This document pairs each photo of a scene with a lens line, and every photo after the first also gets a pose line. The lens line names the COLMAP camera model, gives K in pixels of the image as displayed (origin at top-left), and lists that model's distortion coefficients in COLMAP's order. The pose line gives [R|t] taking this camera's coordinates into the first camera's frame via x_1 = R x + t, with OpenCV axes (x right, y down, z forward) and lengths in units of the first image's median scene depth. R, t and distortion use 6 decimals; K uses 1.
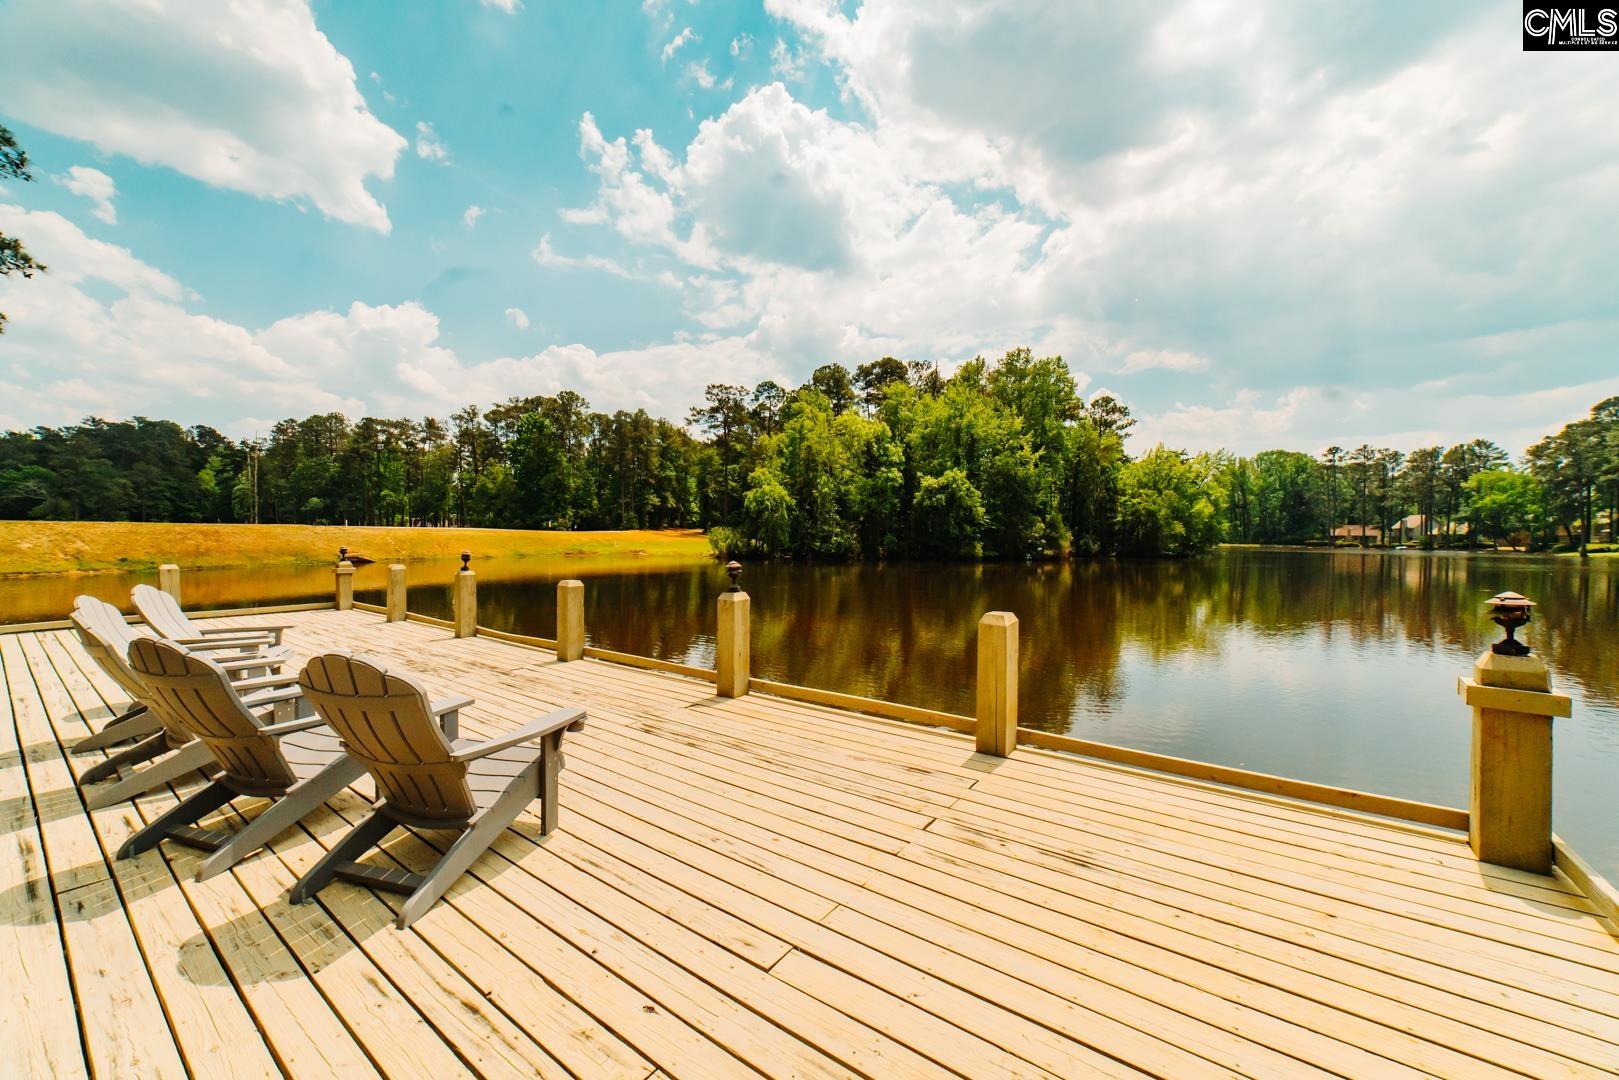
lens RADIAL K [[605.4, 0, 804.9], [0, 605.4, 544.8], [0, 0, 1]] dist [-0.033030, 0.009898]
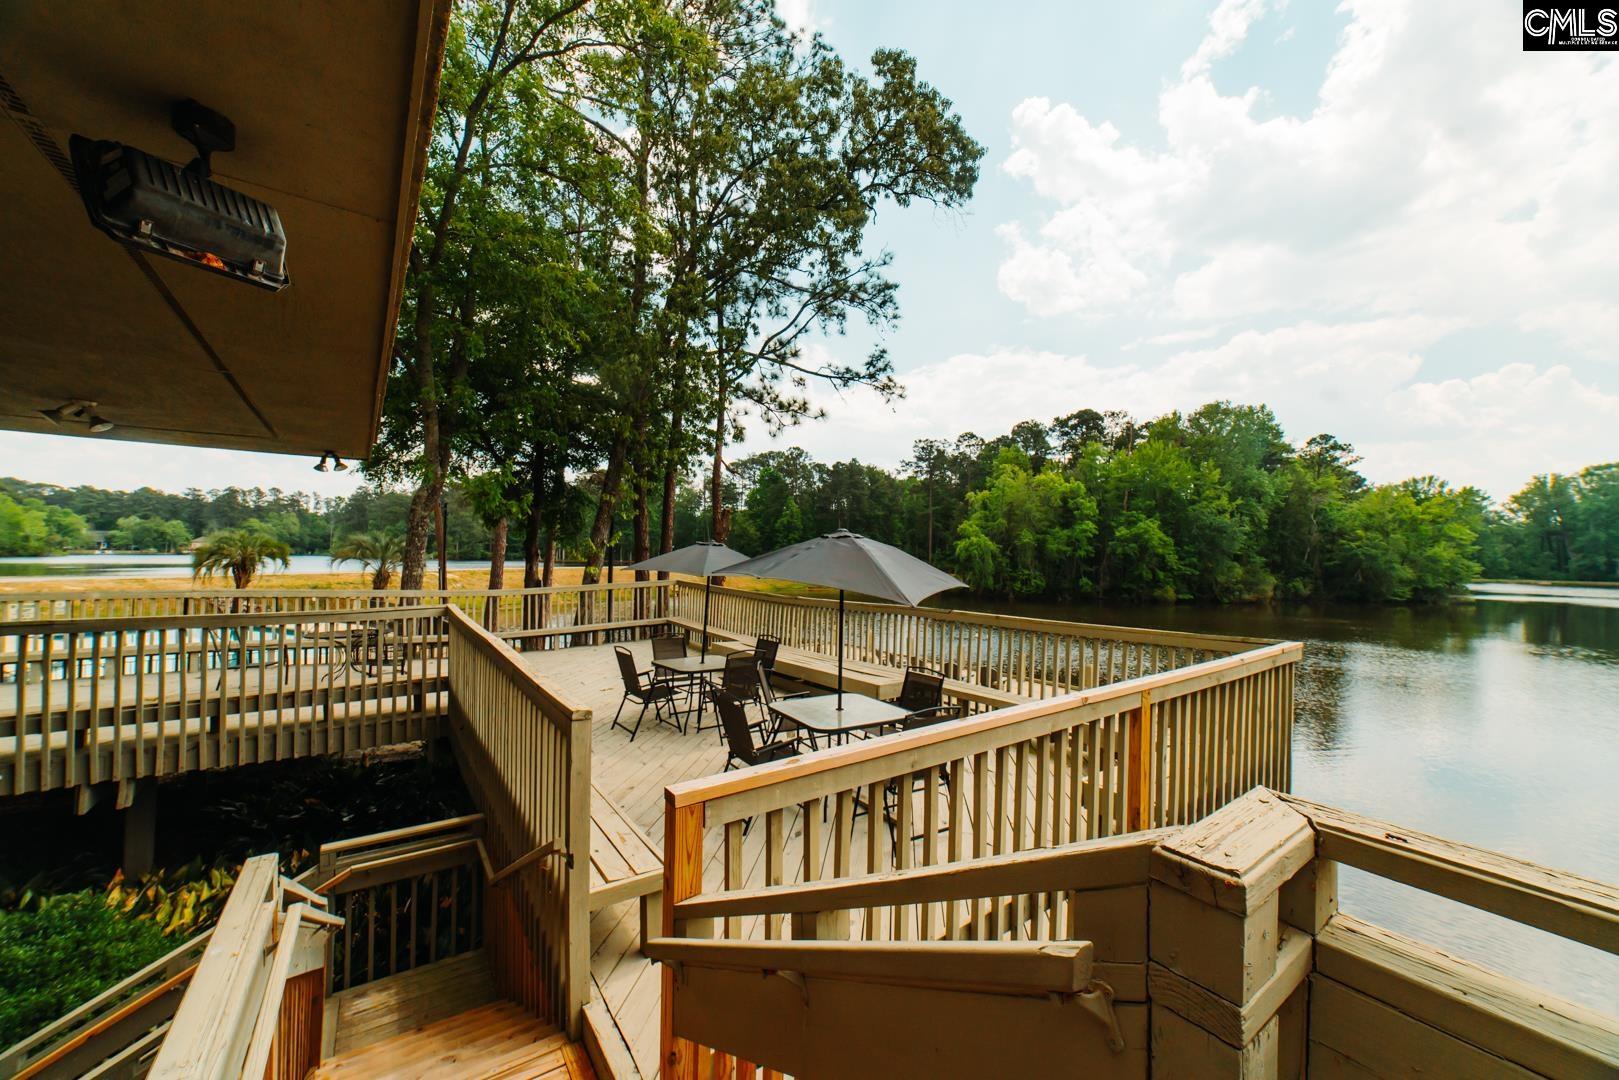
lens RADIAL K [[605.4, 0, 804.9], [0, 605.4, 544.8], [0, 0, 1]] dist [-0.033030, 0.009898]
pose [[0.953348, 0.000898, -0.301873, -0.014509], [-0.011091, 0.999425, -0.032052, -0.026807], [0.301671, 0.033905, 0.952809, -0.173030]]
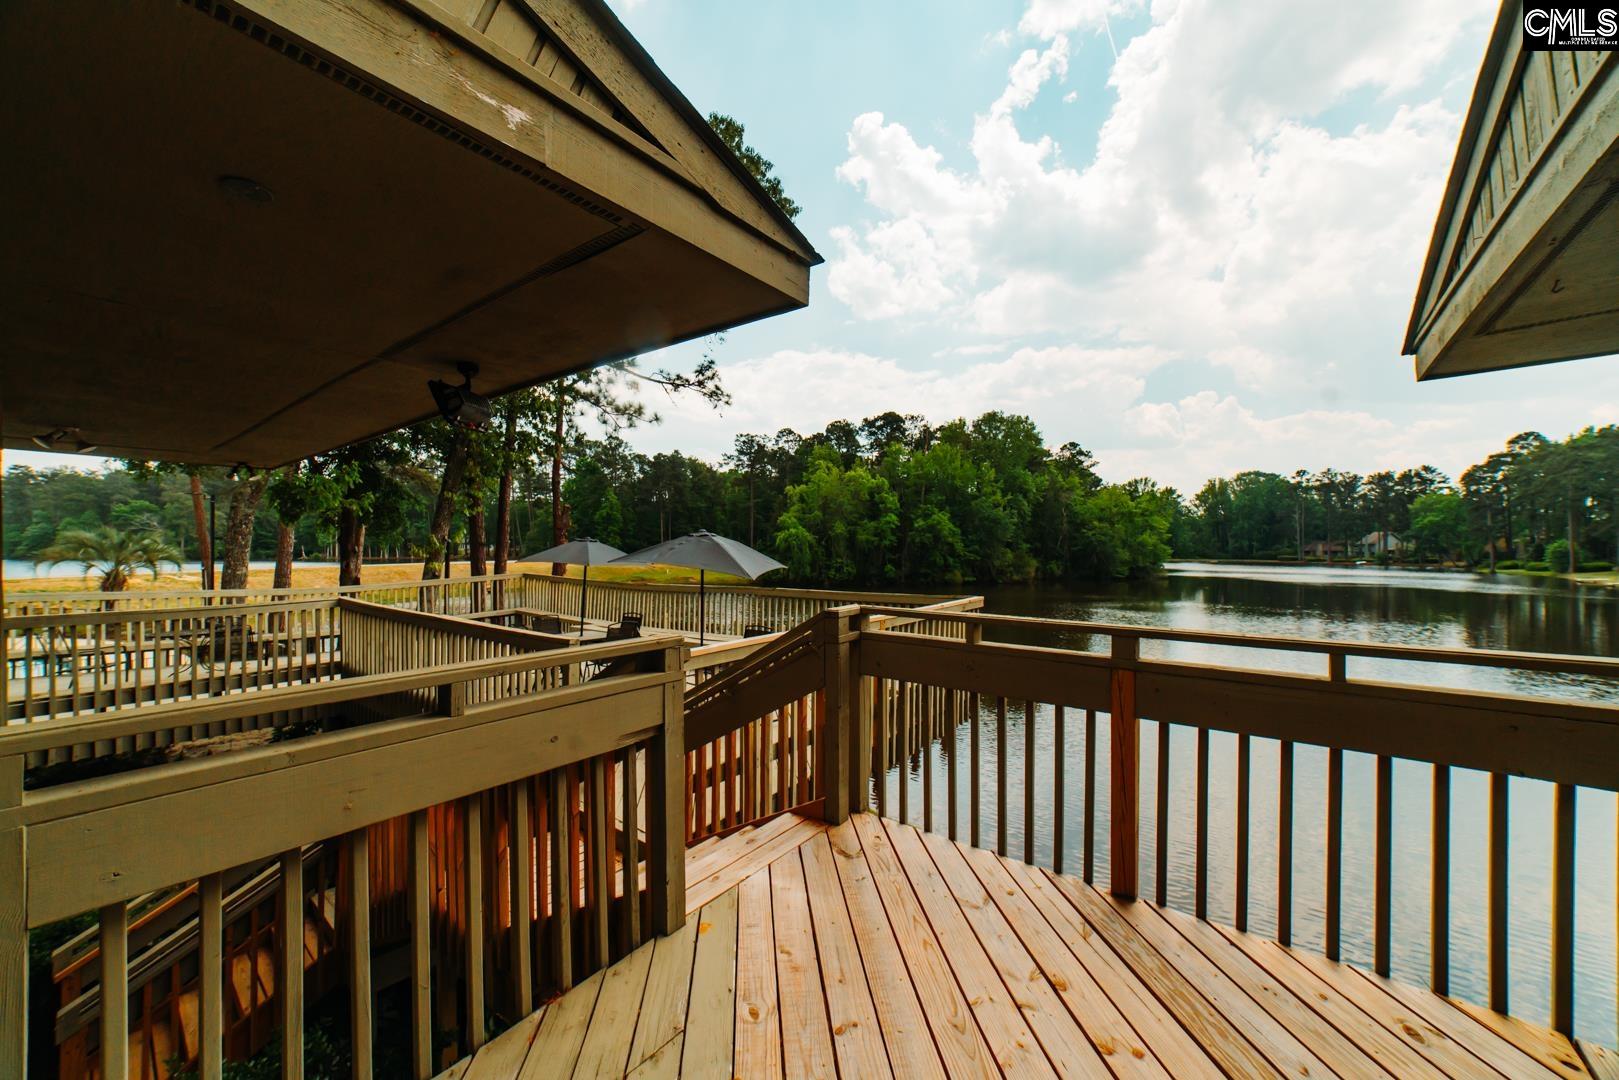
lens RADIAL K [[605.4, 0, 804.9], [0, 605.4, 544.8], [0, 0, 1]] dist [-0.033030, 0.009898]
pose [[0.999874, -0.007864, -0.013761, -0.013433], [0.007612, 0.999803, -0.018319, -0.026531], [0.013902, 0.018212, 0.999738, -0.196299]]
